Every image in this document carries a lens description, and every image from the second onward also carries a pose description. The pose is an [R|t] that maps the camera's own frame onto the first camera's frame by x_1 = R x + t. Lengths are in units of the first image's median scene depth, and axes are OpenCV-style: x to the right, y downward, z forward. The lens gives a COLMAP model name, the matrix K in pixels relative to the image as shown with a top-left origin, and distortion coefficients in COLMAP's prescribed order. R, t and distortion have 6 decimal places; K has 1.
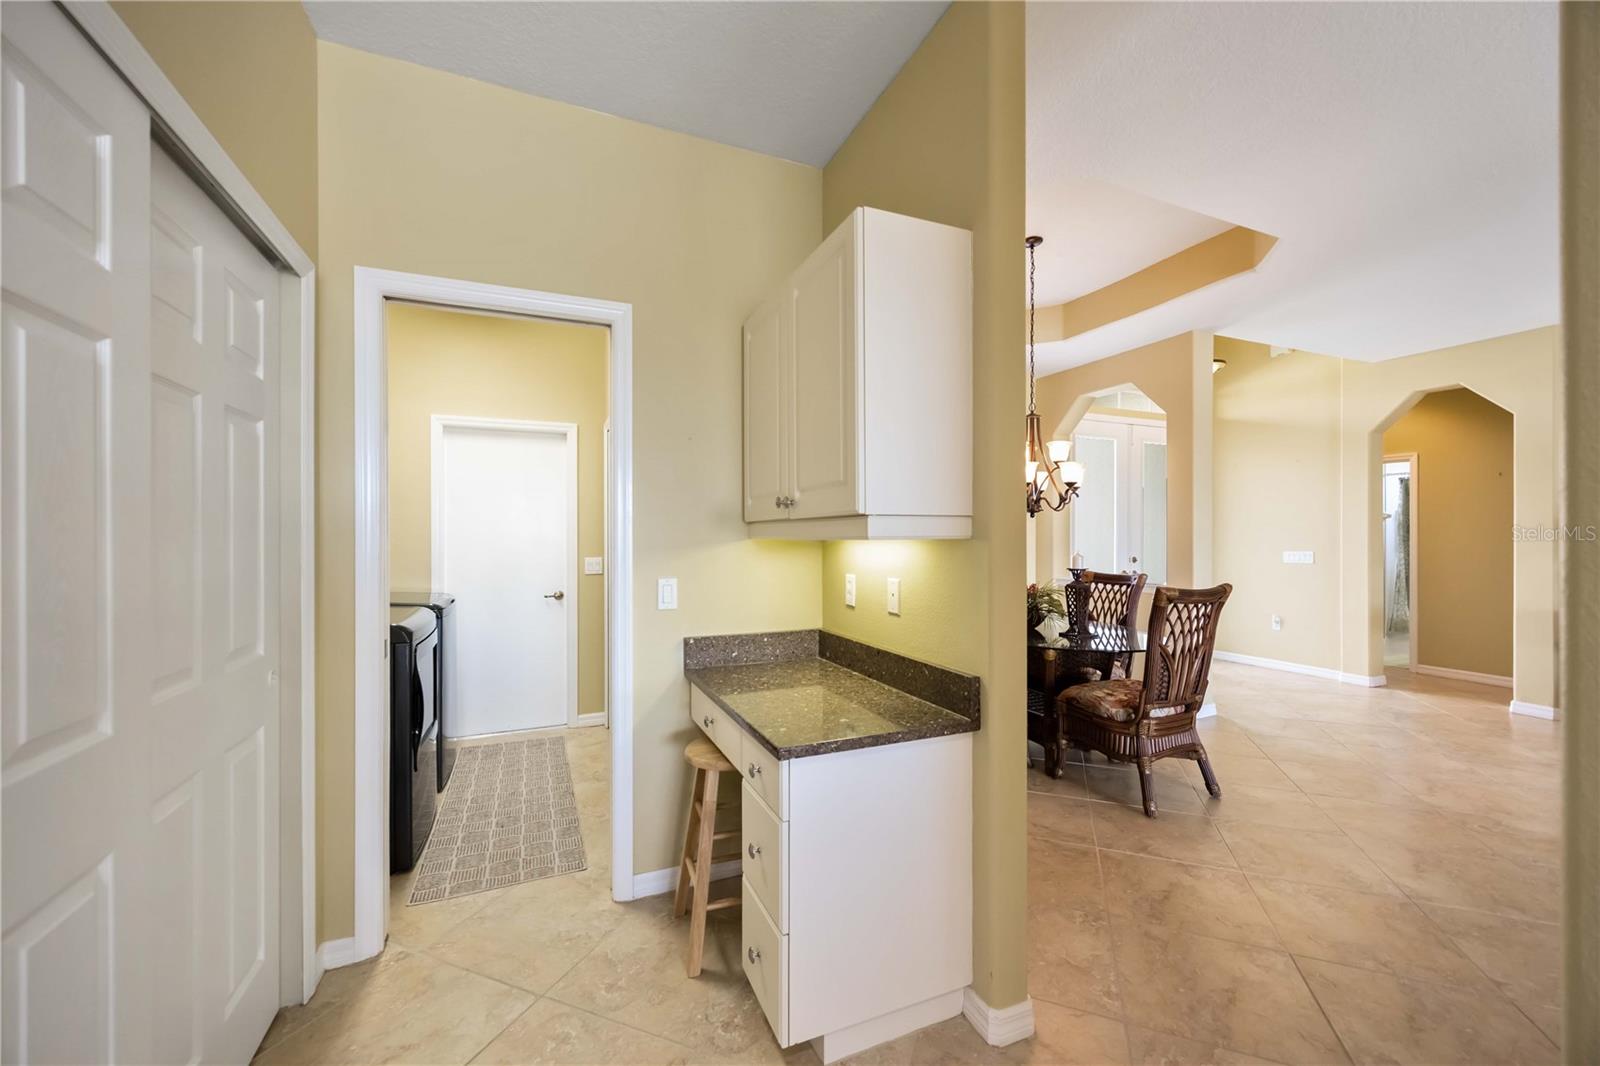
lens RADIAL K [[629.6, 0, 806.8], [0, 629.6, 532.8], [0, 0, 1]] dist [0.002378, -0.000107]
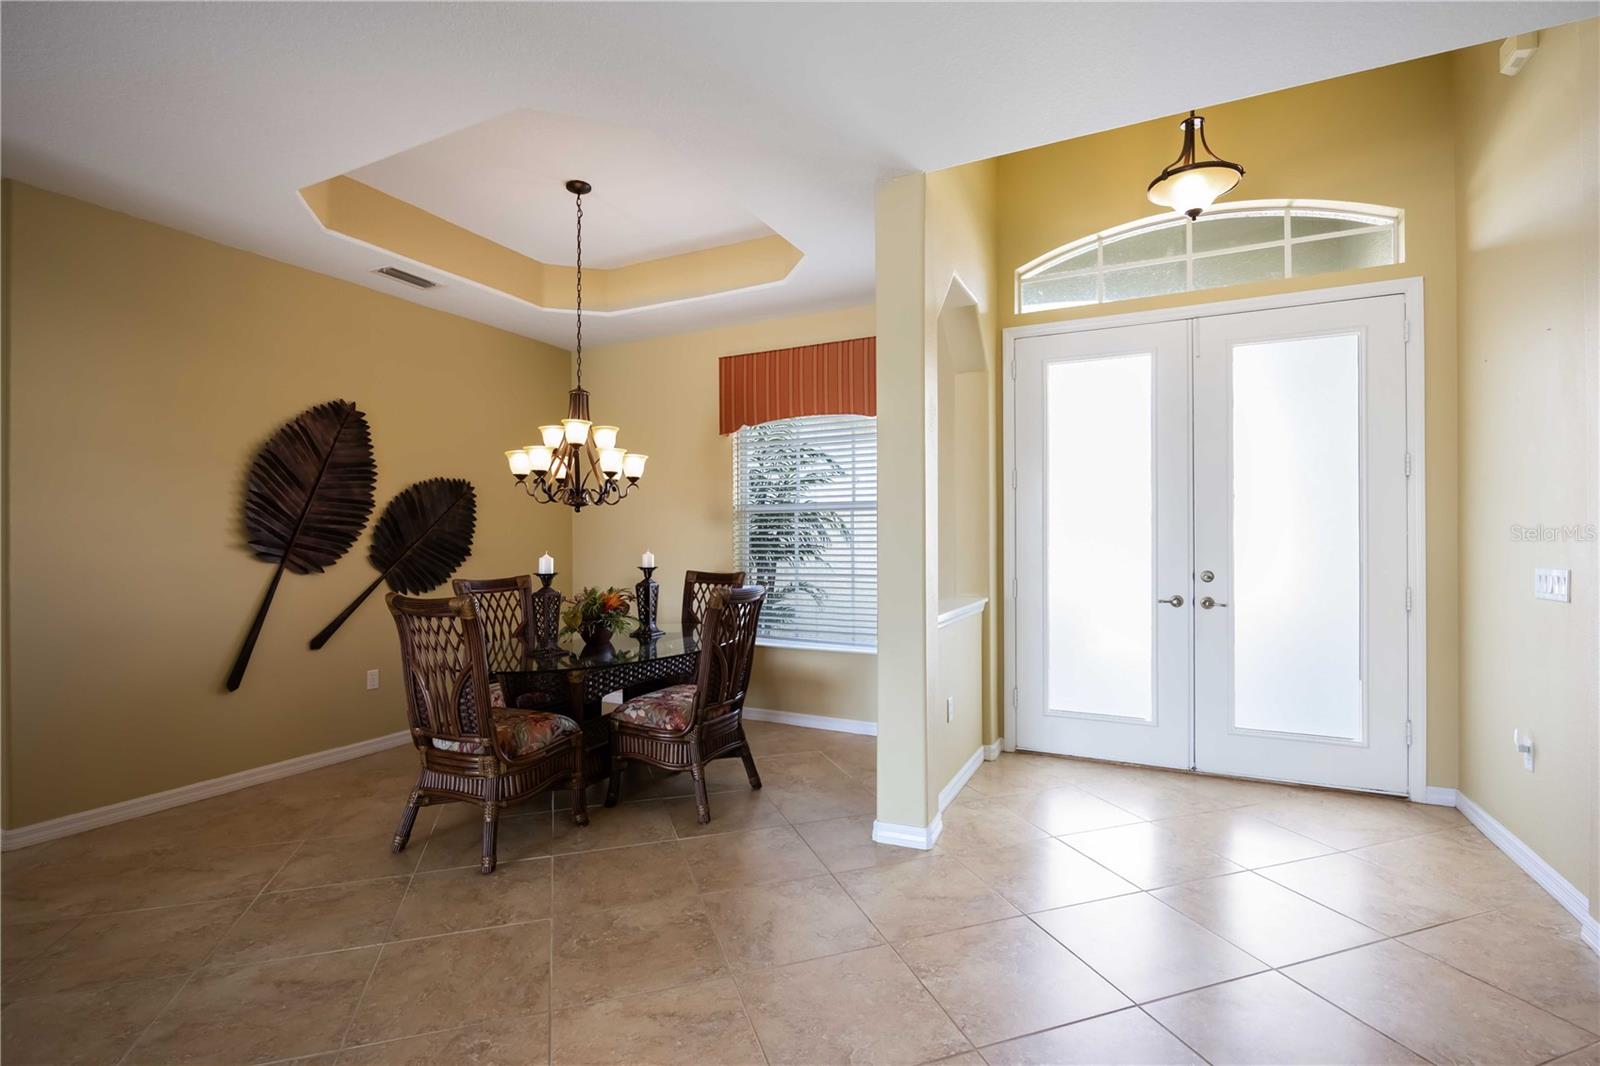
lens RADIAL K [[723.3, 0, 801.8], [0, 723.3, 538.9], [0, 0, 1]] dist [-0.015948, 0.000105]
pose [[0.637051, -0.006361, -0.770796, 1.530519], [0.015256, 0.999874, 0.004357, 0.005858], [0.770671, -0.014535, 0.637068, 0.712830]]
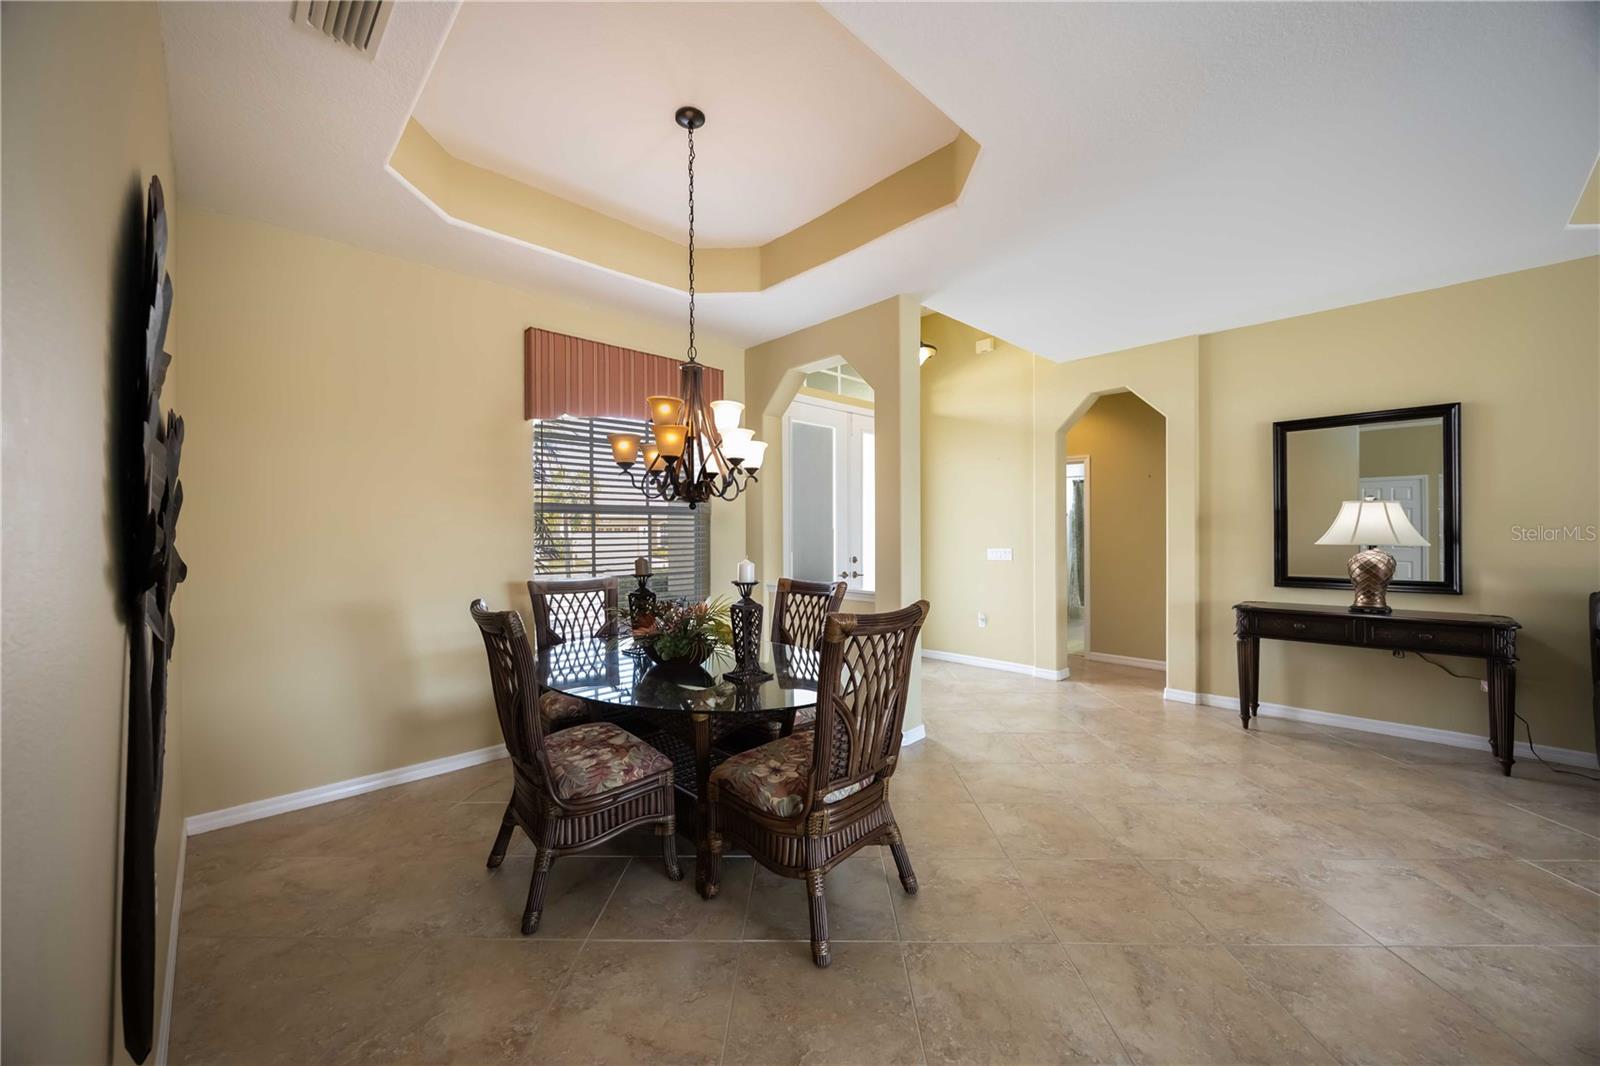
lens RADIAL K [[605.9, 0, 821.6], [0, 605.9, 531.7], [0, 0, 1]] dist [-0.012787, 0.000204]
pose [[0.928720, -0.004461, 0.370754, 0.289974], [0.004379, 0.999990, 0.001061, 0.000079], [-0.370755, 0.000638, 0.928730, 0.383179]]
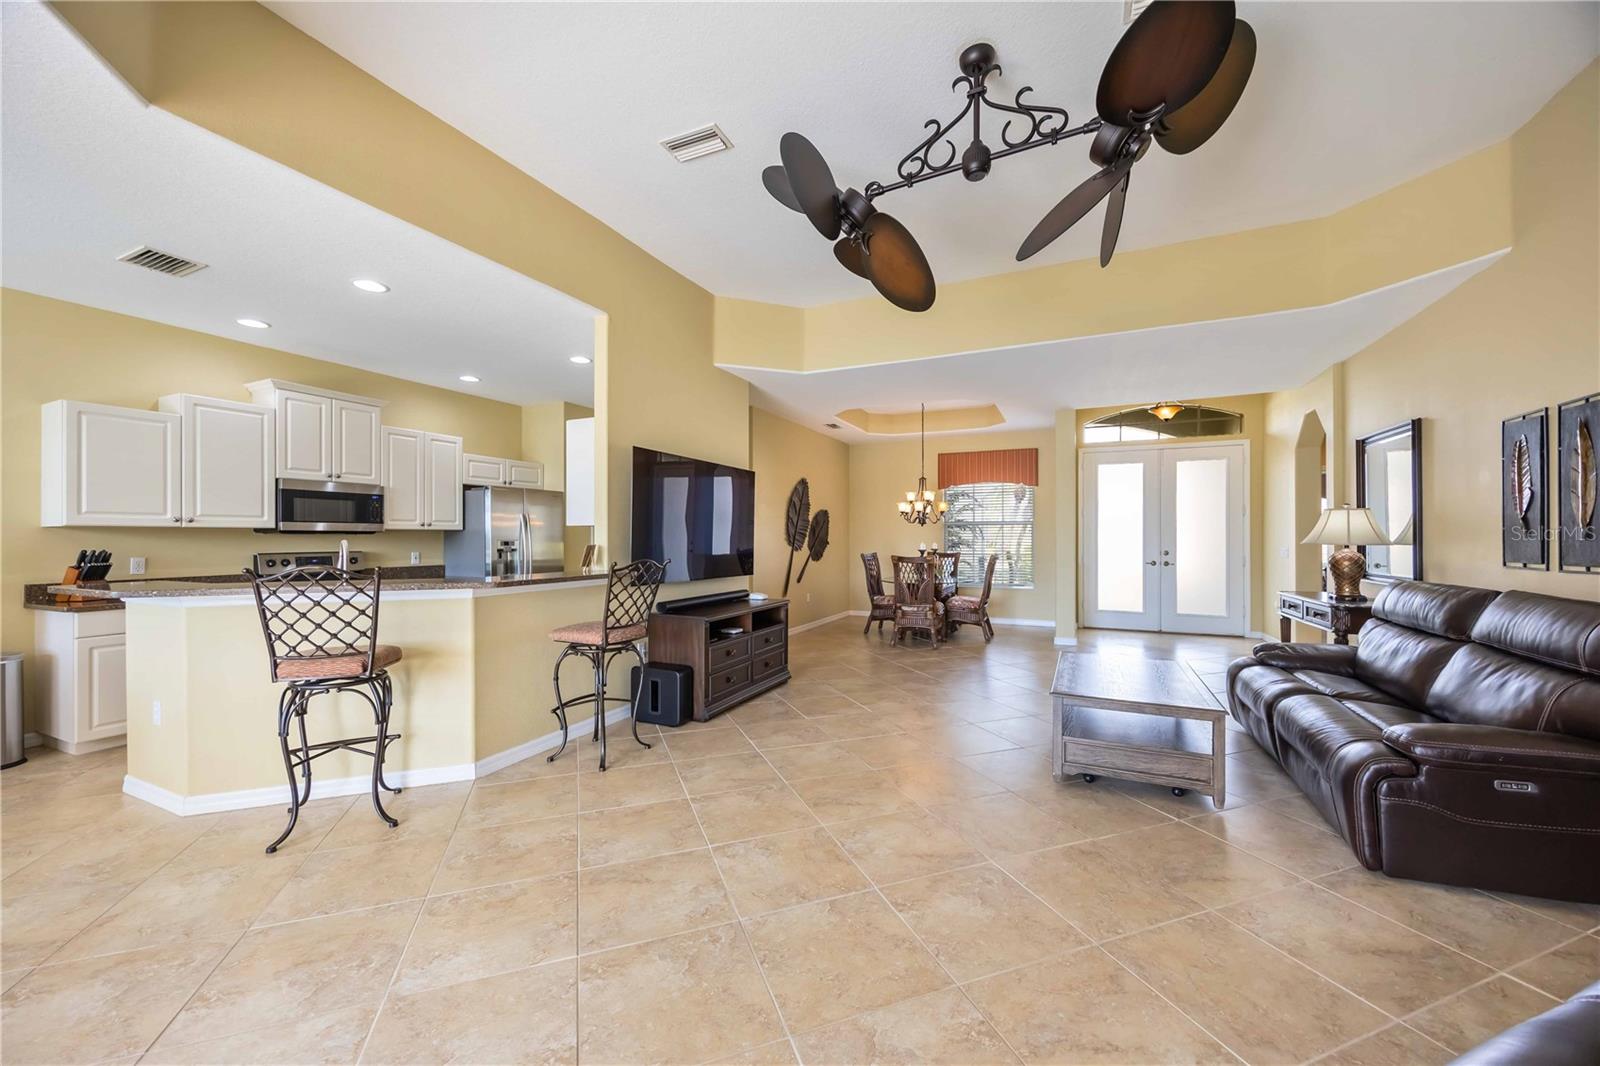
lens RADIAL K [[606.6, 0, 798.4], [0, 606.6, 535.5], [0, 0, 1]] dist [-0.001823, -0.000193]
pose [[0.662342, -0.004809, -0.749186, 1.914837], [0.010489, 0.999941, 0.002855, -0.012668], [0.749128, -0.009749, 0.662354, -0.826162]]
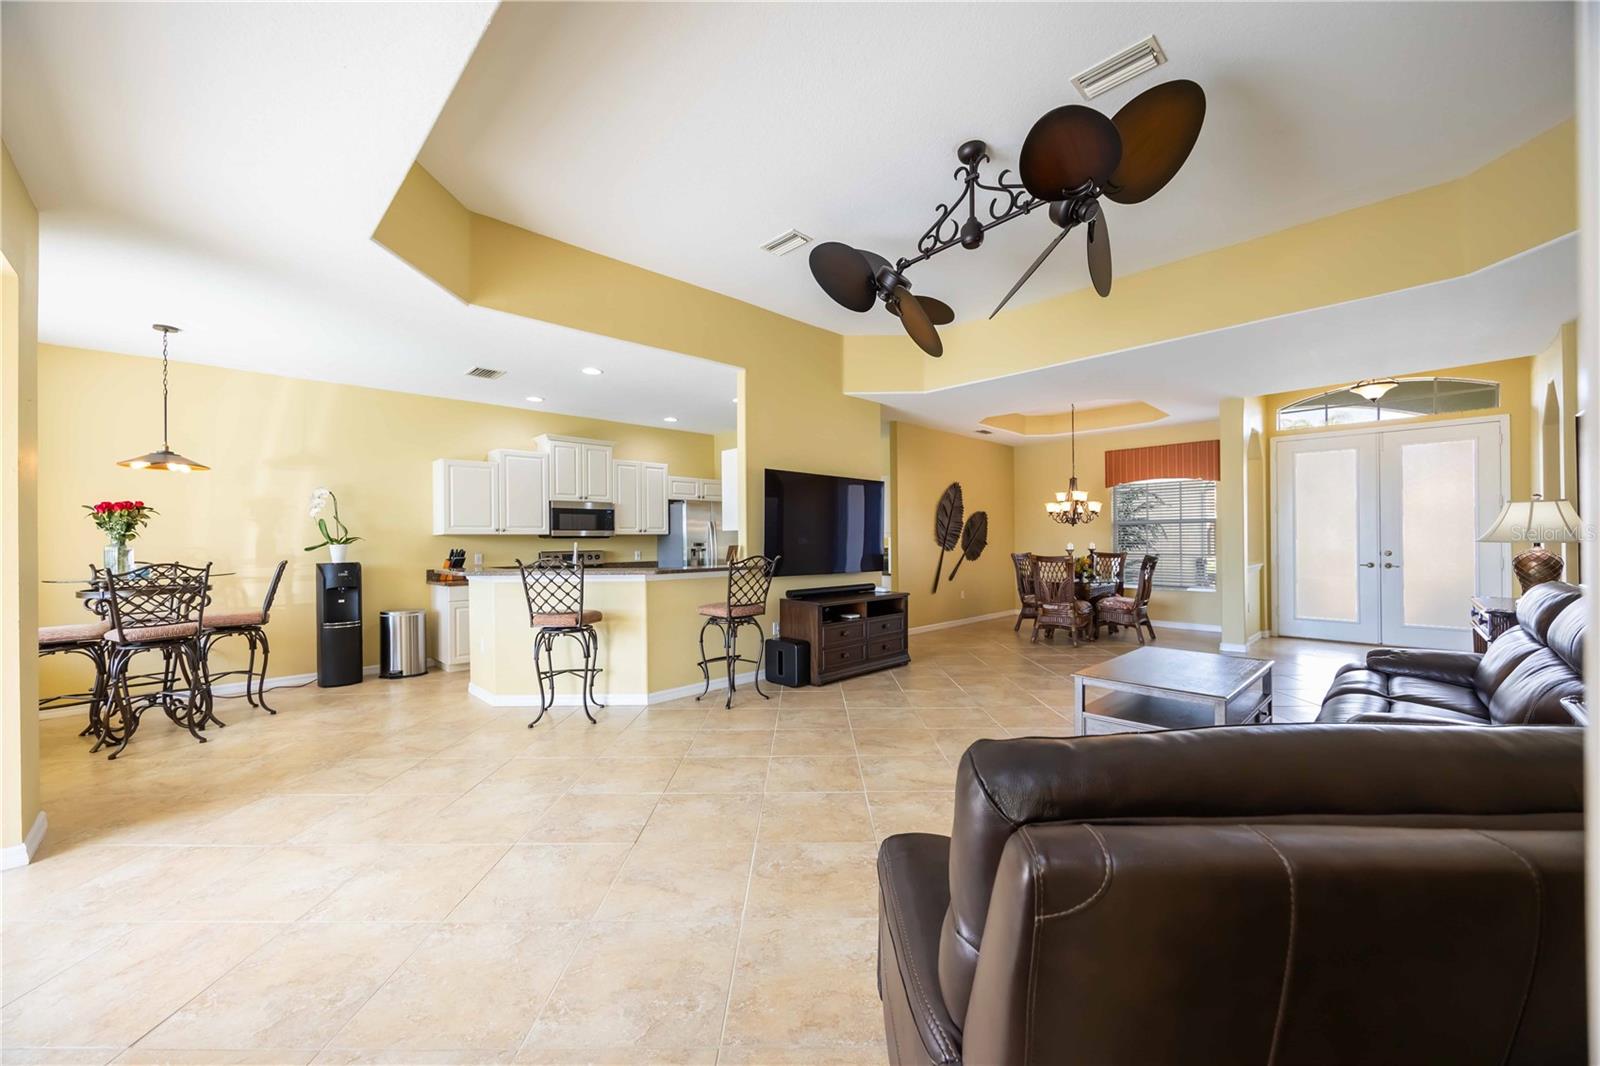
lens RADIAL K [[604.7, 0, 799.3], [0, 604.7, 538.8], [0, 0, 1]] dist [-0.002830, -0.000163]
pose [[0.353584, -0.005645, -0.935386, 2.309125], [0.018793, 0.999823, 0.001070, -0.010040], [0.935214, -0.017957, 0.353627, -0.734153]]
